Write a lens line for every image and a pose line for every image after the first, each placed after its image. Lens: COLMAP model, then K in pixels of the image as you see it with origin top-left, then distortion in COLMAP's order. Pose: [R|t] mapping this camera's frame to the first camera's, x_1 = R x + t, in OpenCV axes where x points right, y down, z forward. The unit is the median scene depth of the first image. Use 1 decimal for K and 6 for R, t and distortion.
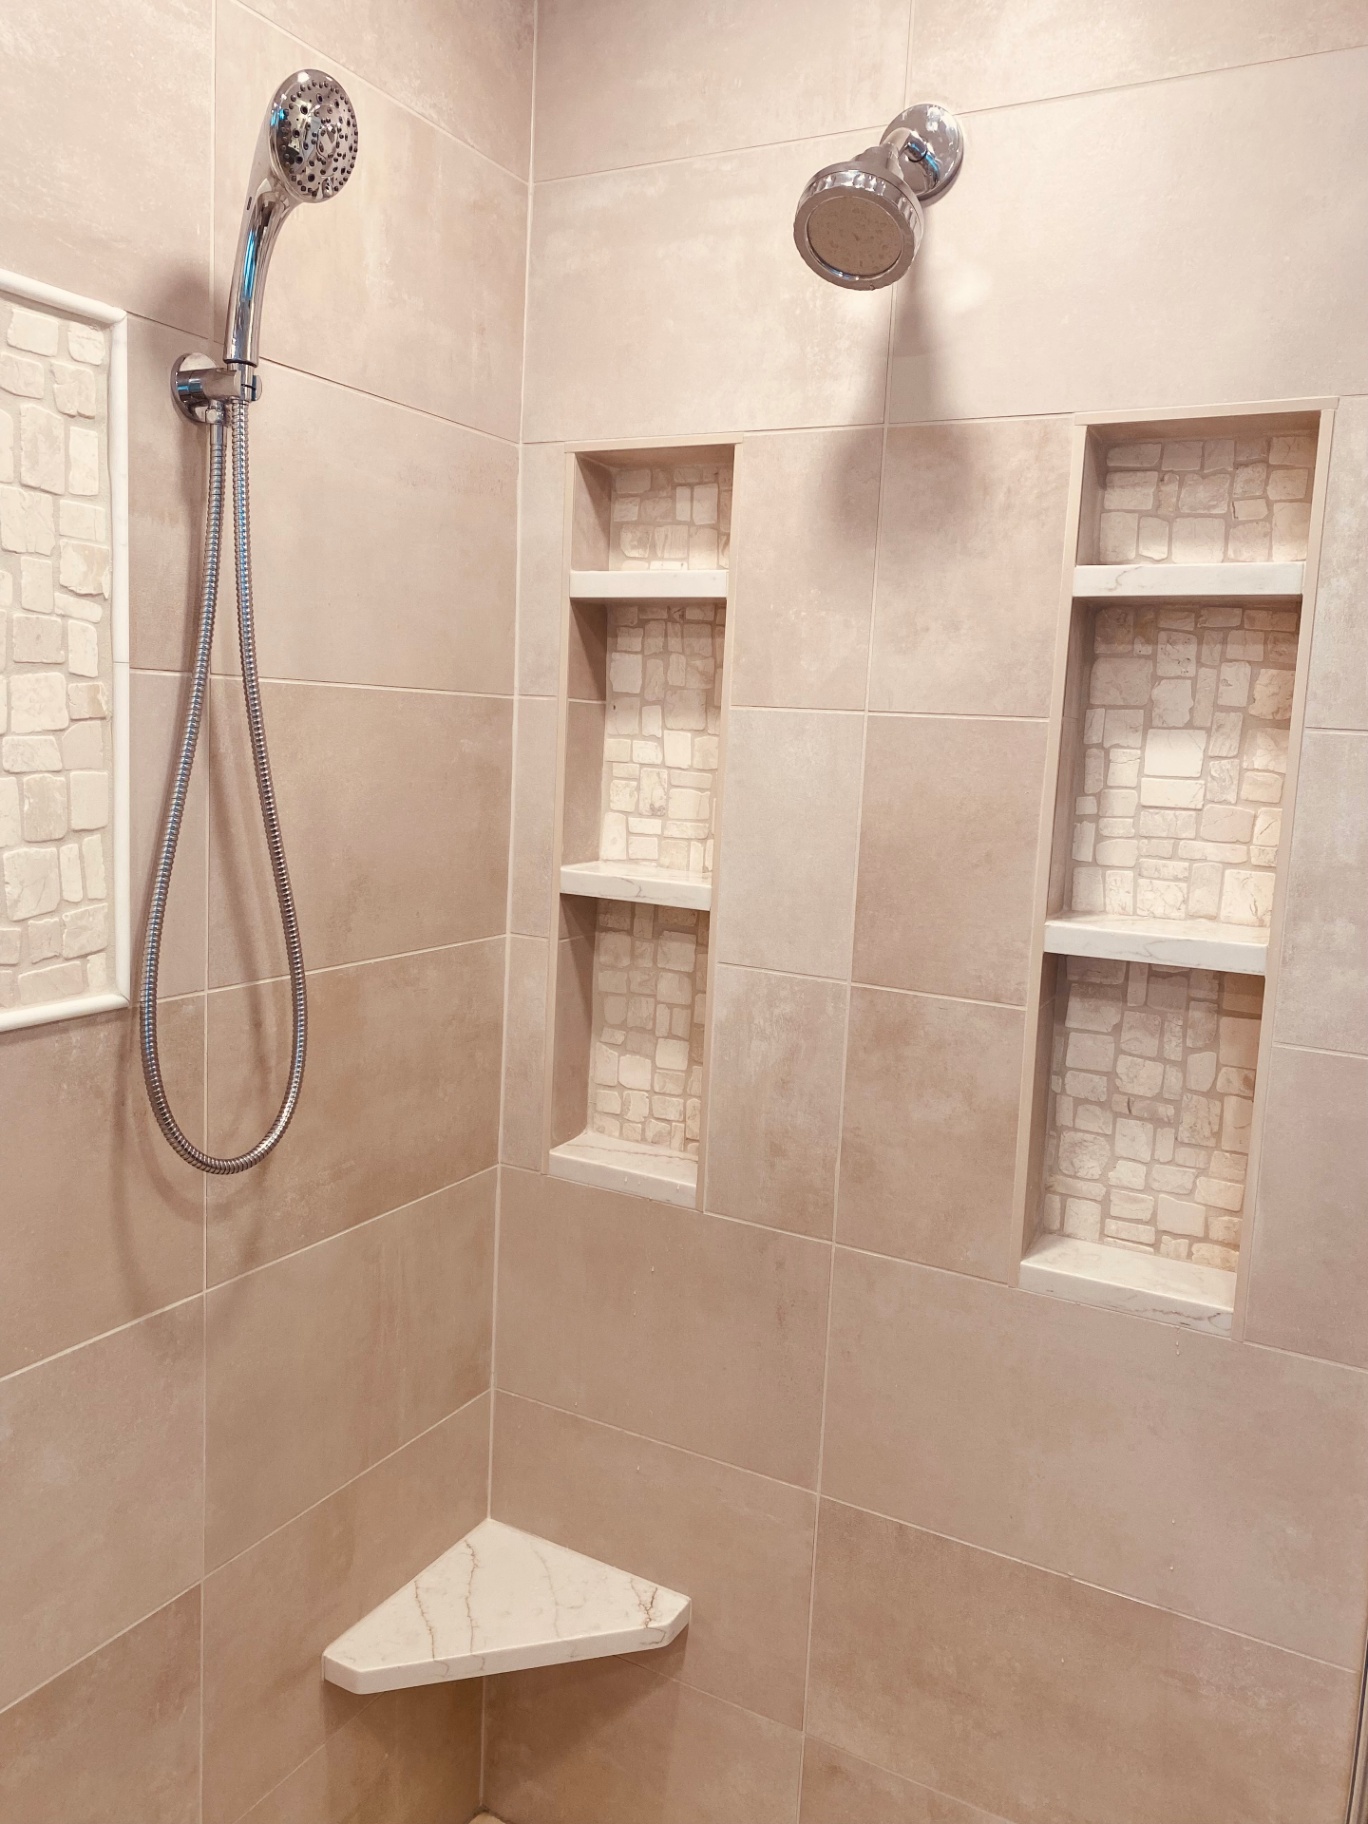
lens RADIAL K [[1386.0, 0, 710.3], [0, 1386.0, 880.3], [0, 0, 1]] dist [0.038545, -0.032660]
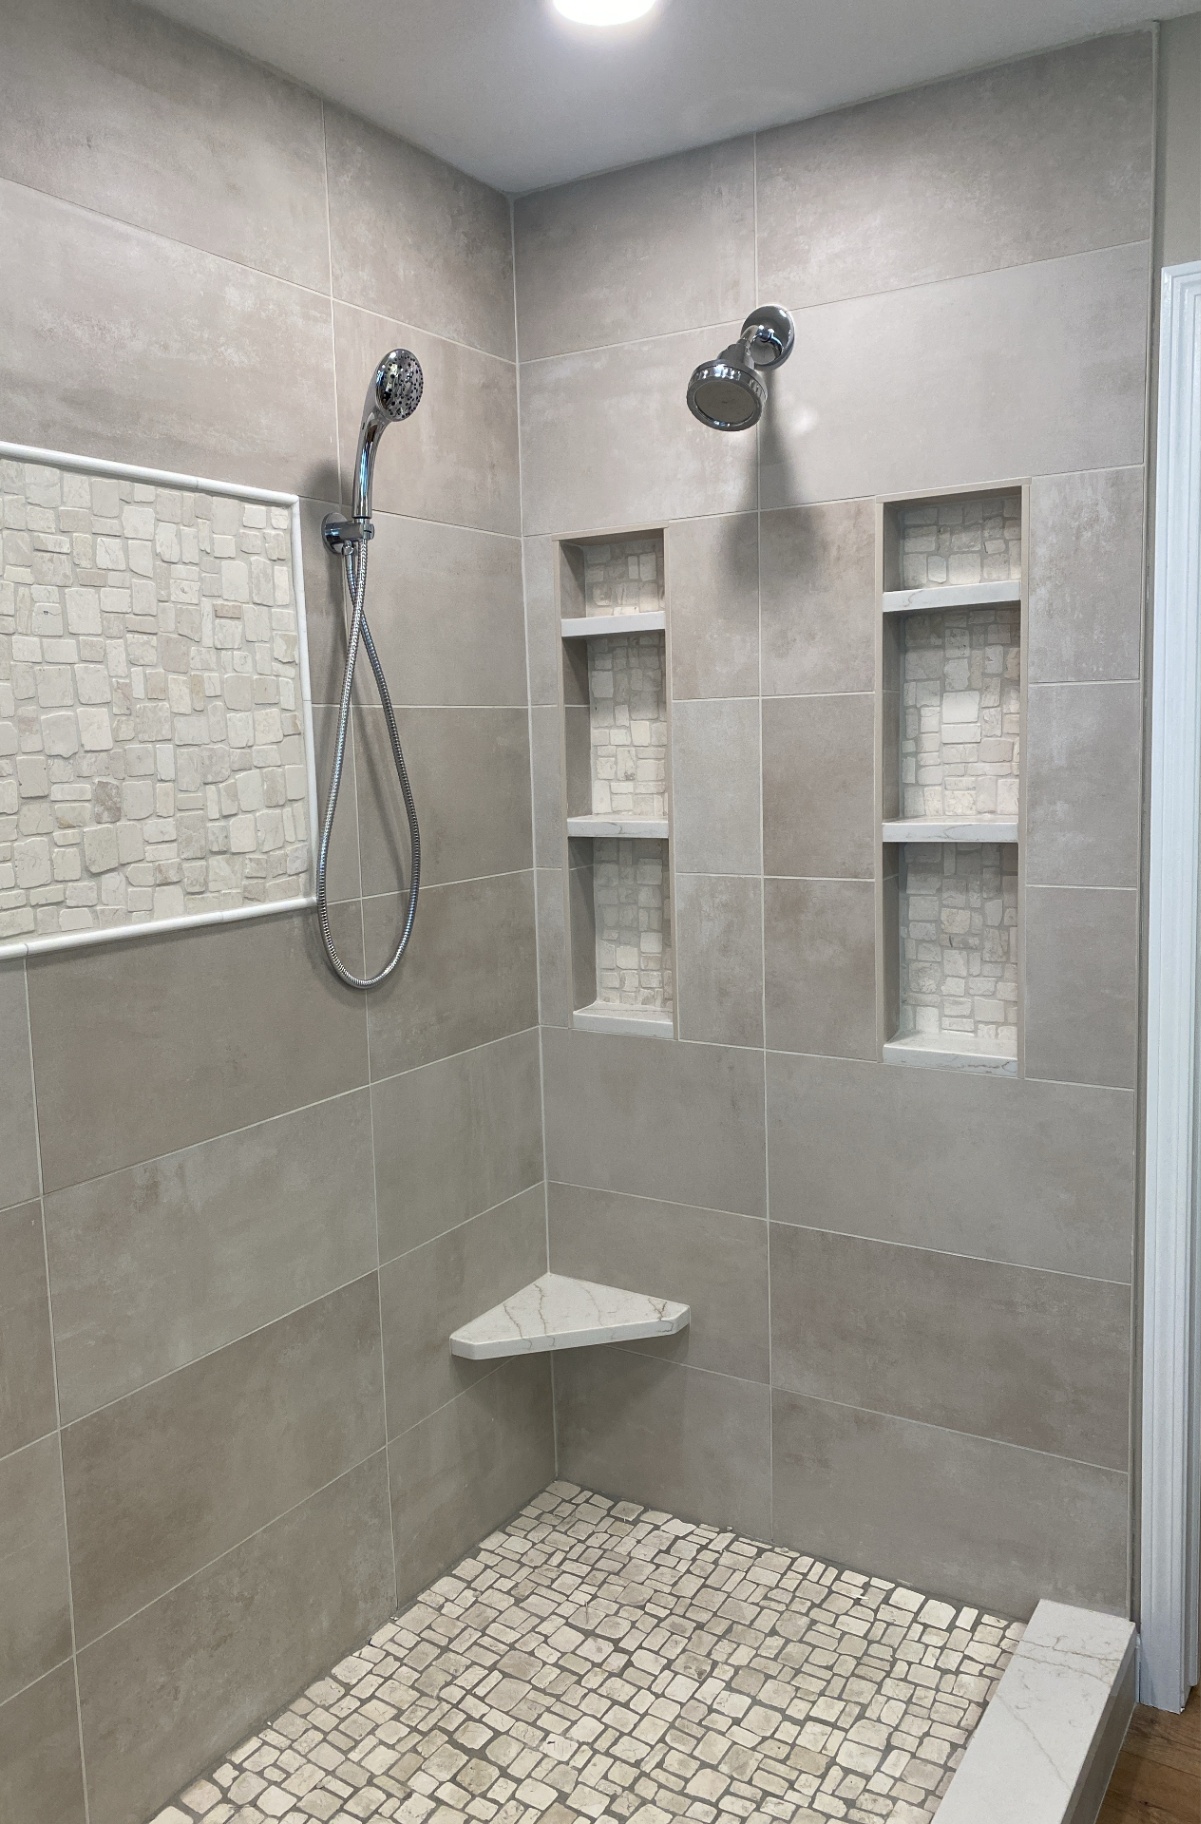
lens RADIAL K [[1390.0, 0, 601.1], [0, 1390.0, 895.9], [0, 0, 1]] dist [0.026068, -0.044322]
pose [[0.995021, -0.068682, -0.072221, 0.033999], [0.068559, 0.997638, -0.004182, 0.093586], [0.072338, -0.000790, 0.997380, -0.550357]]
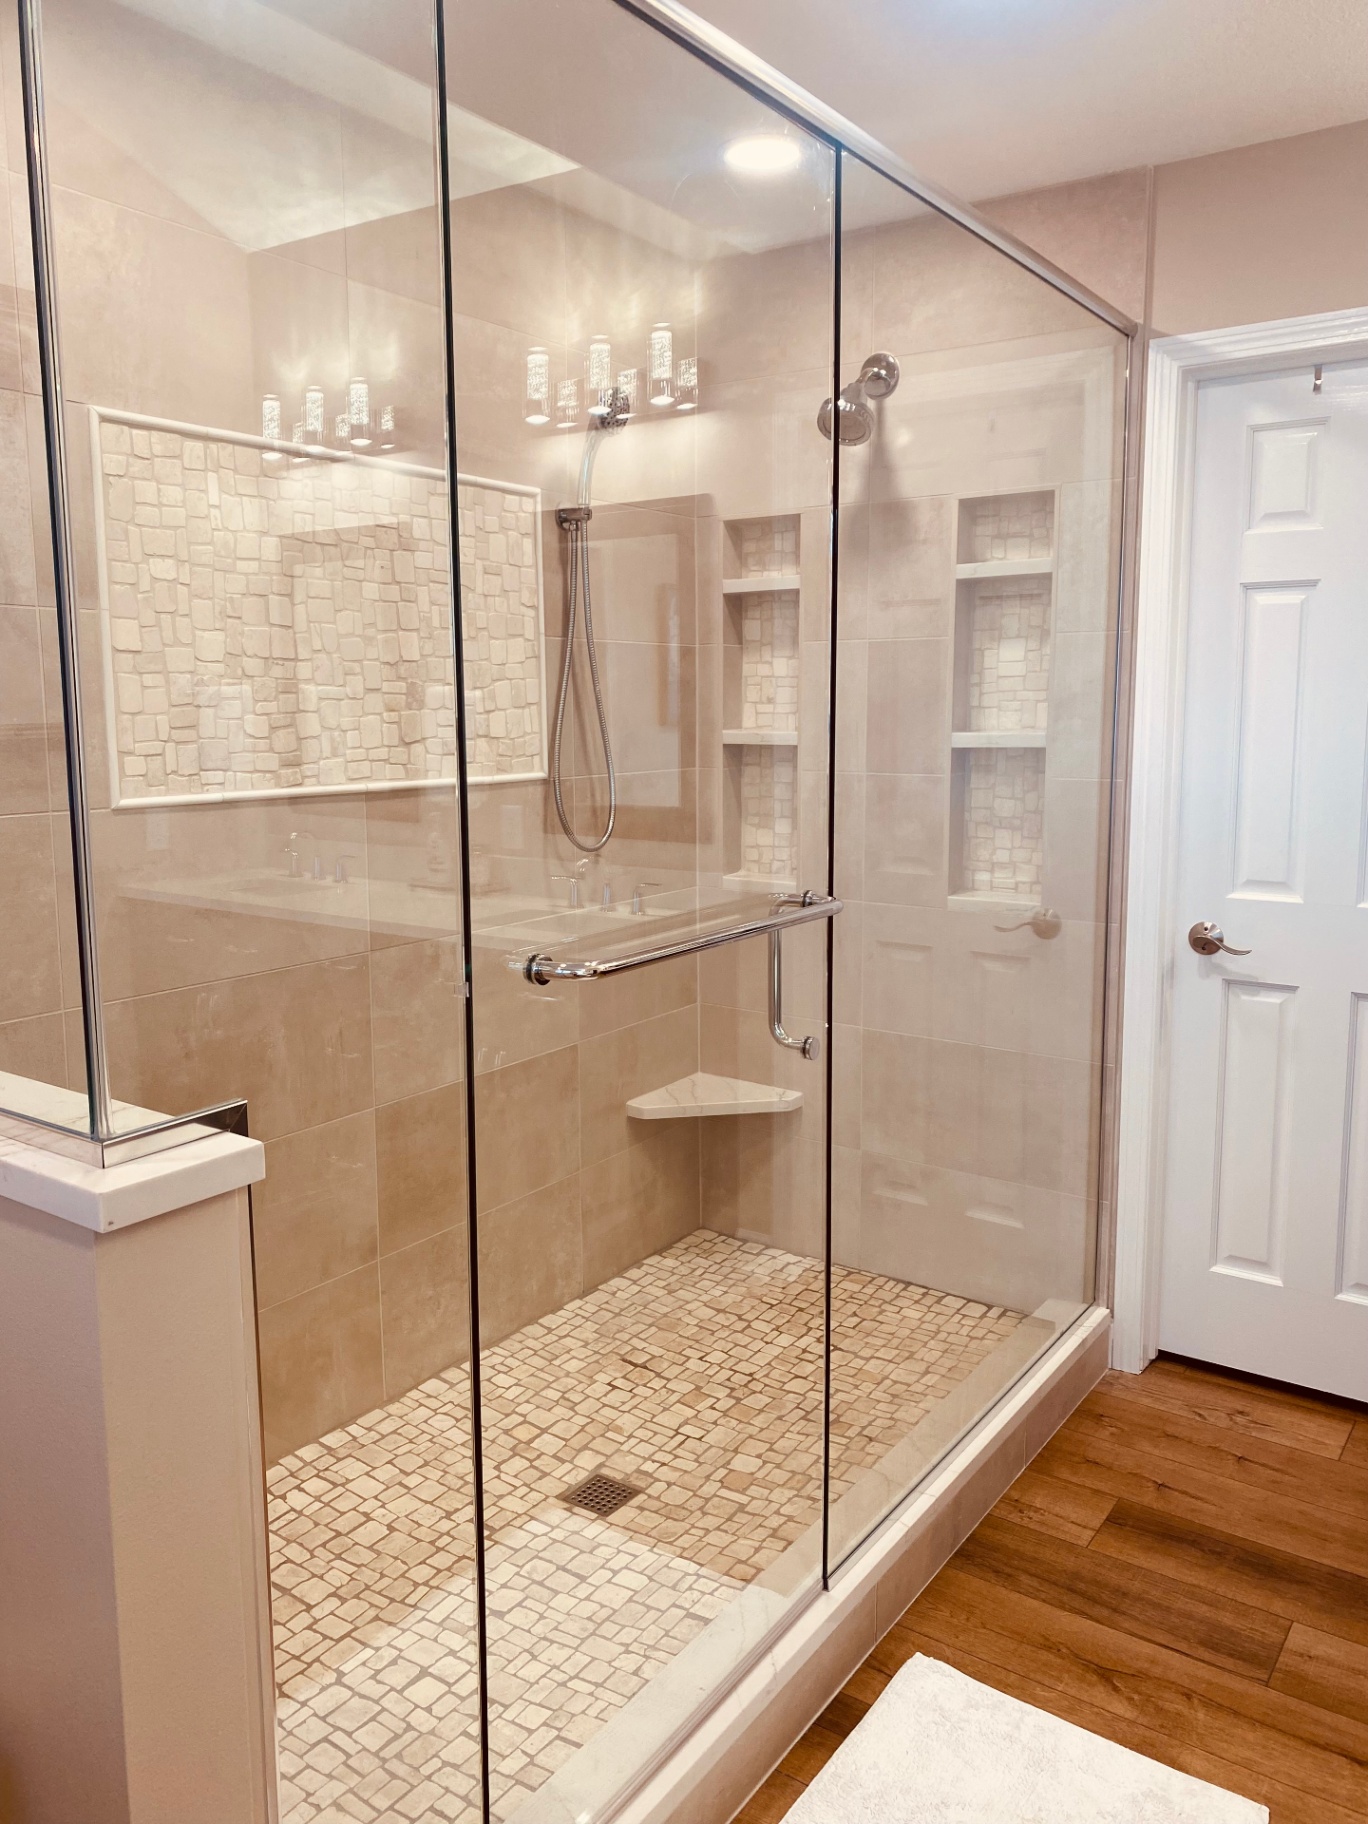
lens RADIAL K [[1386.0, 0, 690.5], [0, 1386.0, 885.9], [0, 0, 1]] dist [0.038545, -0.032660]
pose [[0.991762, -0.036974, -0.122644, 0.093116], [0.038477, 0.999210, 0.009905, 0.220405], [0.122181, -0.014543, 0.992401, -1.125532]]
